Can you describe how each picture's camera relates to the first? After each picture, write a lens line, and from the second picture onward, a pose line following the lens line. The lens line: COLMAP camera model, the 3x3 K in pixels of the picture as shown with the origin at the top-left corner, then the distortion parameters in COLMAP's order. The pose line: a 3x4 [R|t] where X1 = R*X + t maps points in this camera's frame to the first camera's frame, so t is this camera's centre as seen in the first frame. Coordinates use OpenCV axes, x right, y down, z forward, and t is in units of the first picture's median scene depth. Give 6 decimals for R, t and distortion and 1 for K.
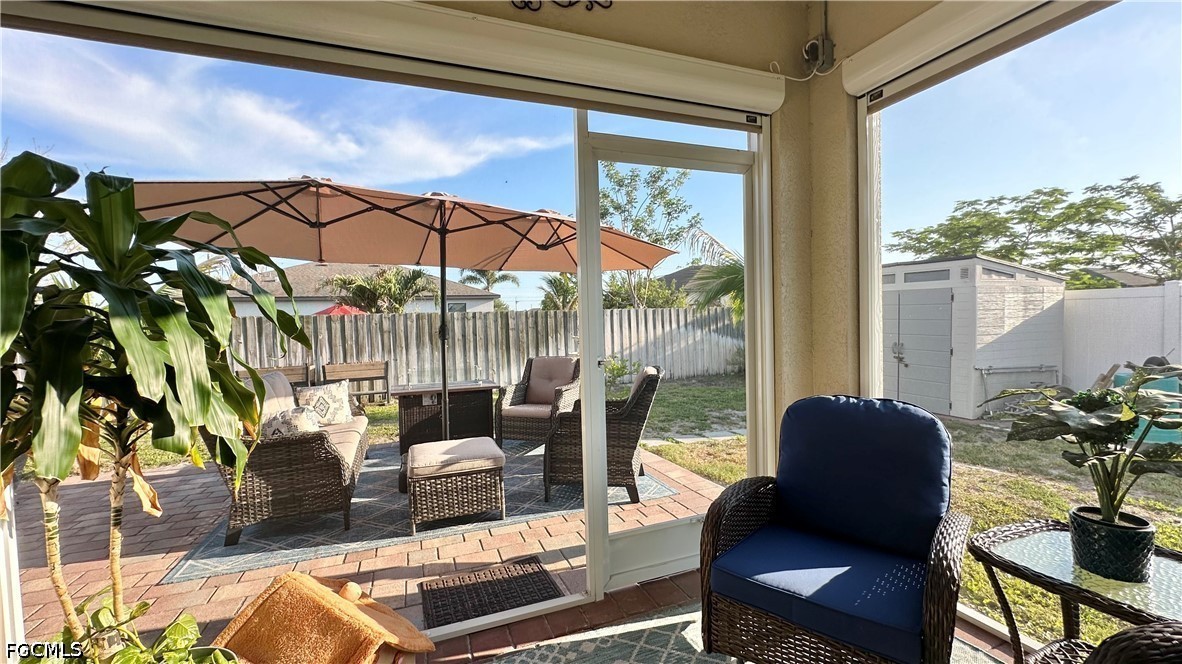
lens RADIAL K [[473.2, 0, 591.0], [0, 473.2, 332.0], [0, 0, 1]] dist [-0.000488, 0.000018]
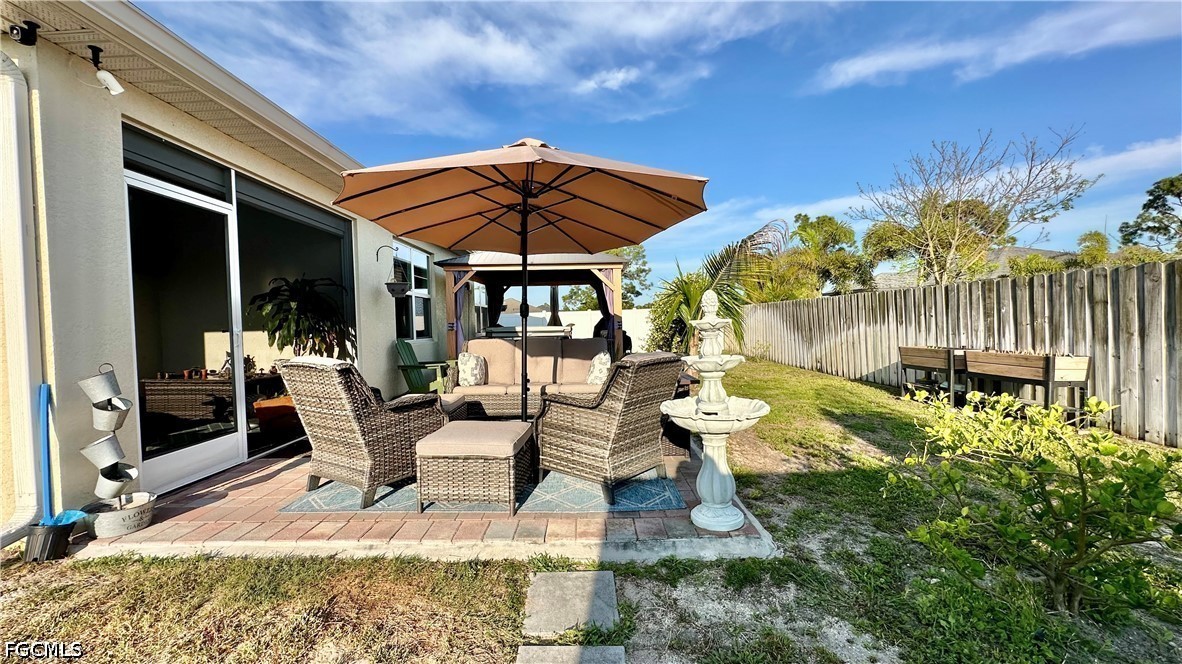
lens RADIAL K [[473.2, 0, 591.0], [0, 473.2, 332.0], [0, 0, 1]] dist [-0.000488, 0.000018]
pose [[-0.380560, 0.057668, -0.922956, 0.277870], [0.013482, 0.998294, 0.056817, -0.005221], [0.924658, 0.009179, -0.380688, 0.672725]]
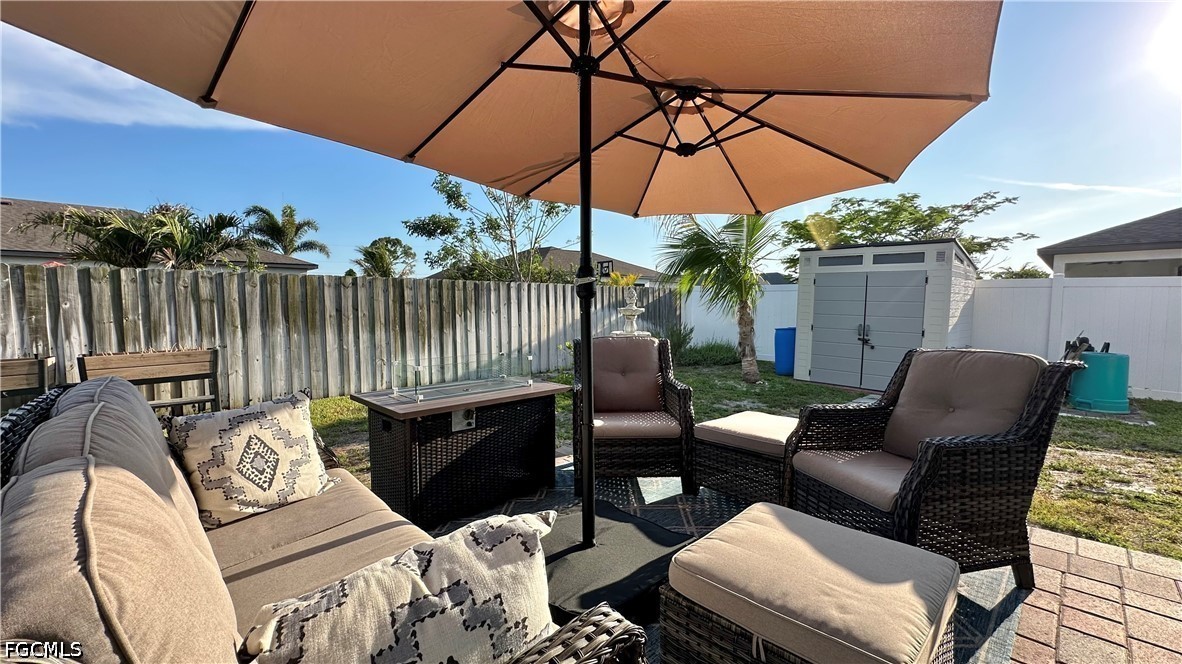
lens RADIAL K [[473.2, 0, 591.0], [0, 473.2, 332.0], [0, 0, 1]] dist [-0.000488, 0.000018]
pose [[0.920595, 0.003462, 0.390503, -0.212916], [-0.015222, 0.999519, 0.027025, 0.015787], [-0.390221, -0.030824, 0.920205, 0.242087]]
